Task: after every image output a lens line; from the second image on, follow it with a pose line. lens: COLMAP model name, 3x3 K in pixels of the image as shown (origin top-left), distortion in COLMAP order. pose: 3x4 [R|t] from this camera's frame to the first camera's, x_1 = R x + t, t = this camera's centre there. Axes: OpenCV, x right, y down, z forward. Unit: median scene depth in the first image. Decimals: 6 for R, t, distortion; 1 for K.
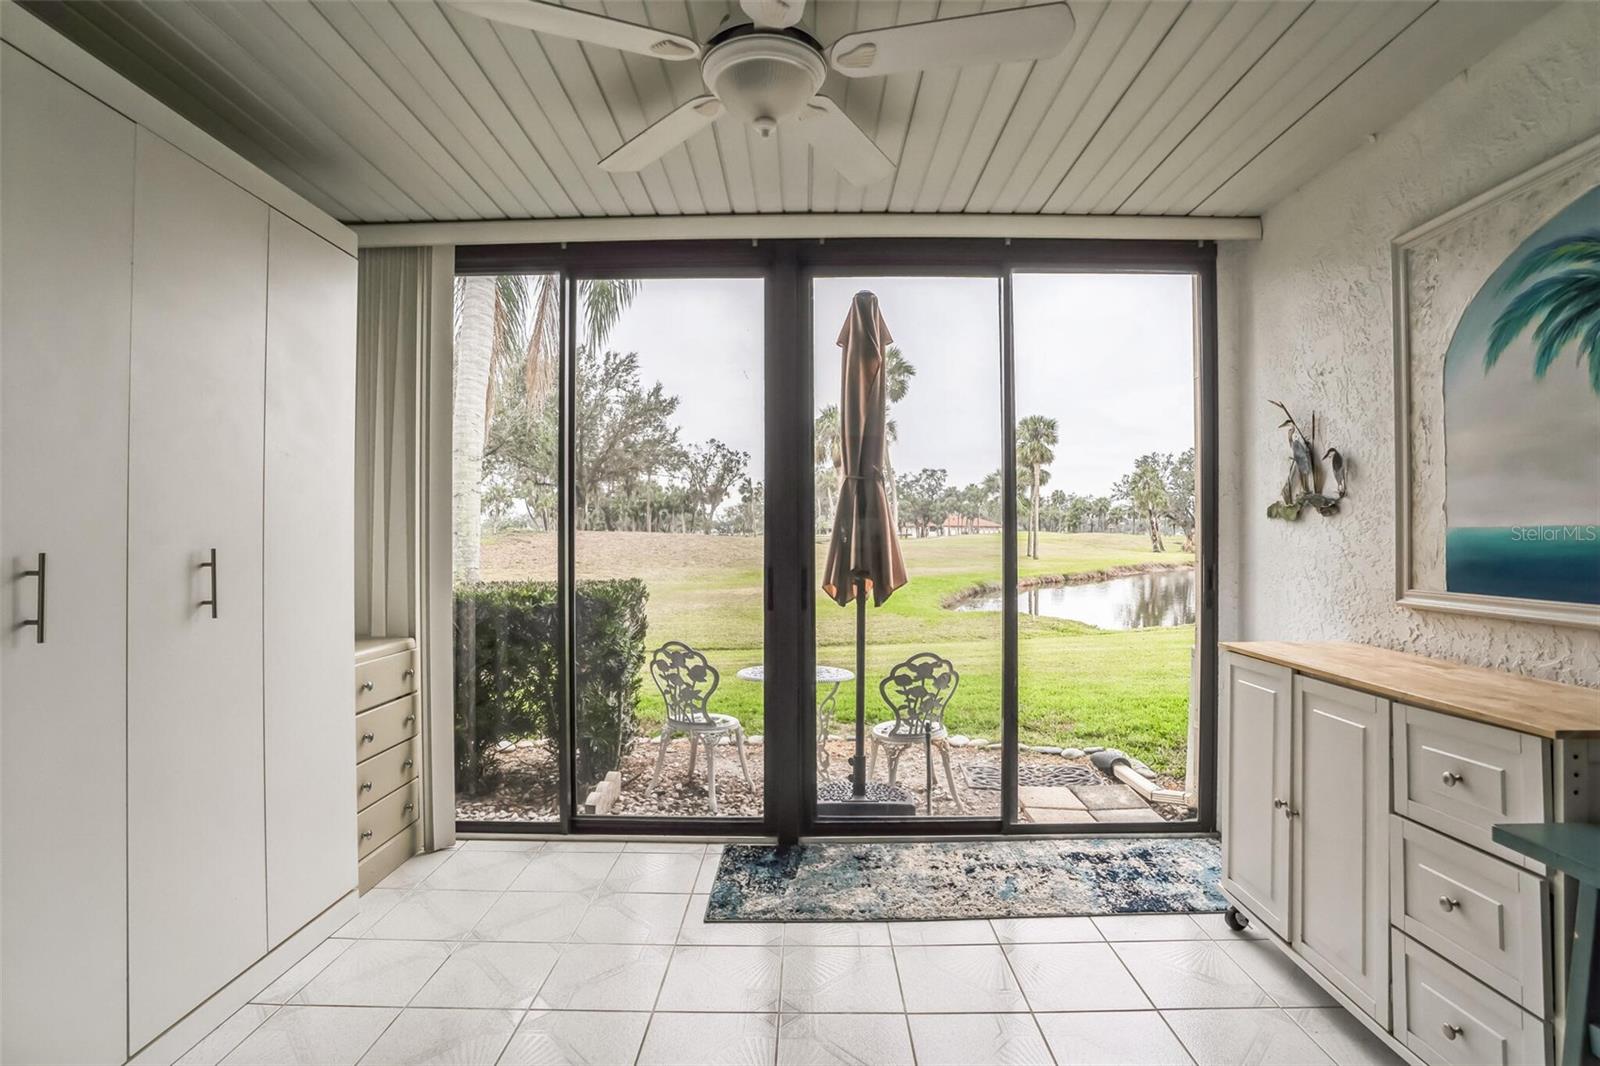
lens RADIAL K [[749.8, 0, 813.3], [0, 749.8, 537.1], [0, 0, 1]] dist [-0.067766, 0.032495]
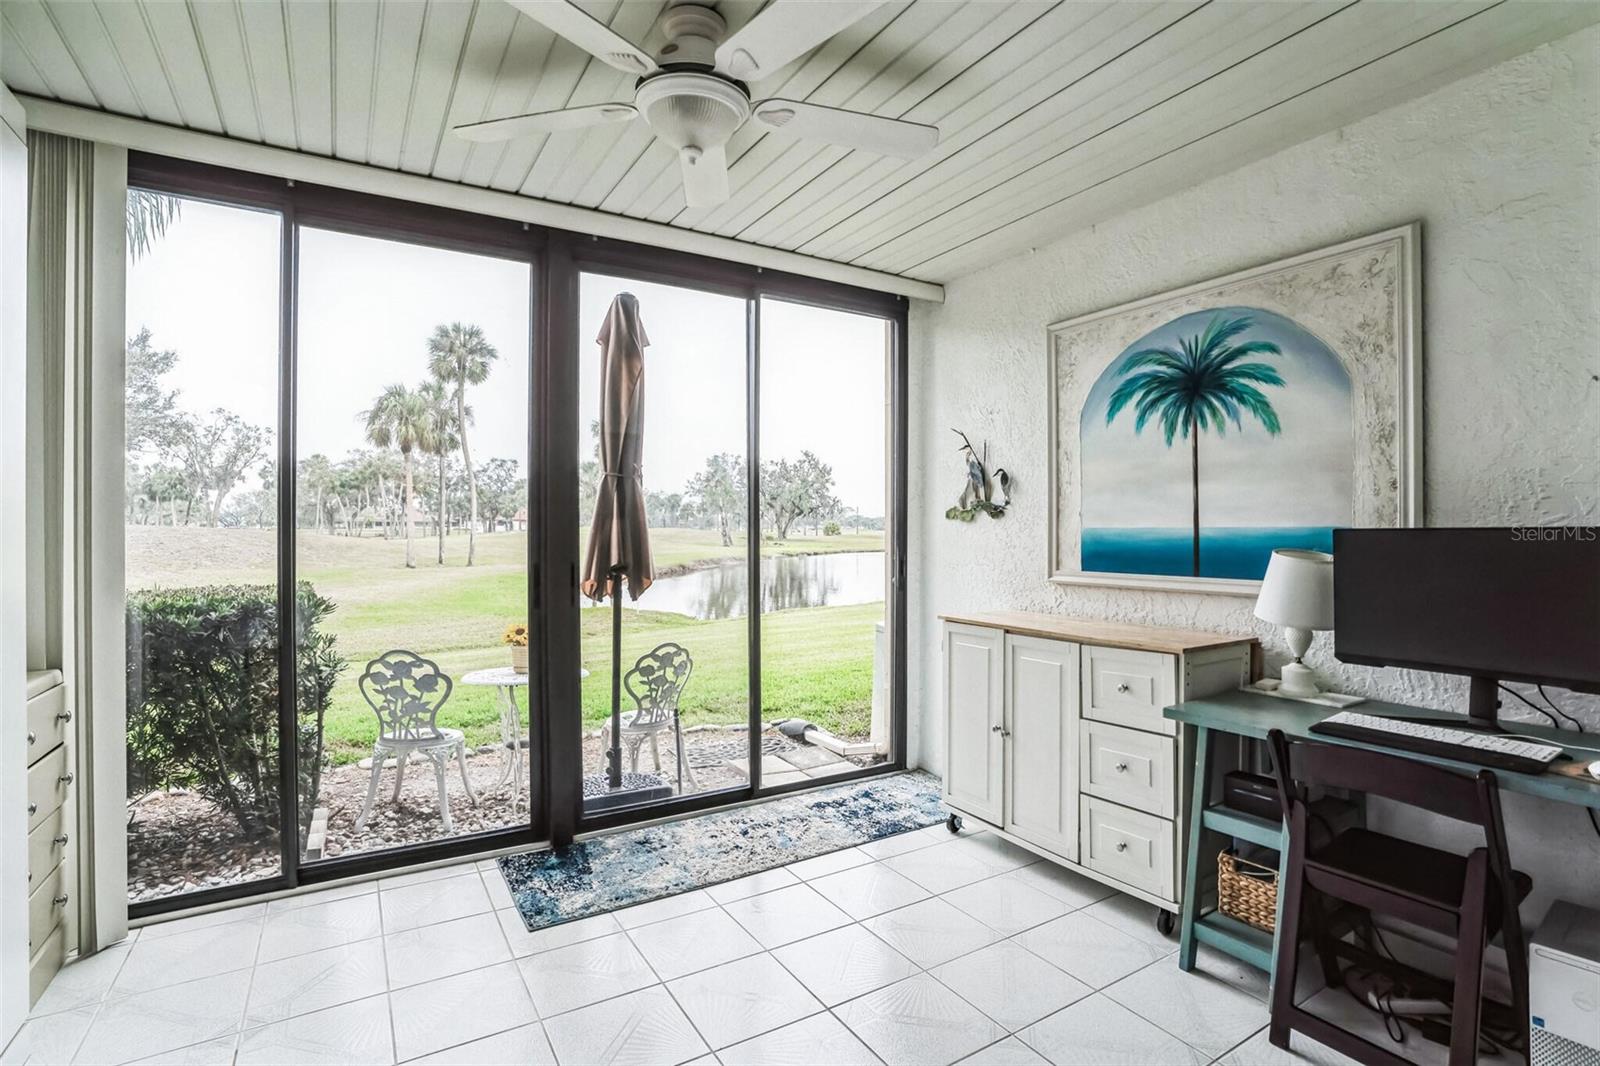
lens RADIAL K [[763.8, 0, 806.7], [0, 763.8, 534.9], [0, 0, 1]] dist [-0.062644, 0.025922]
pose [[0.852900, 0.000522, 0.522074, -0.281371], [-0.002417, 0.999993, 0.002949, -0.001306], [-0.522069, -0.003777, 0.852895, -0.018753]]
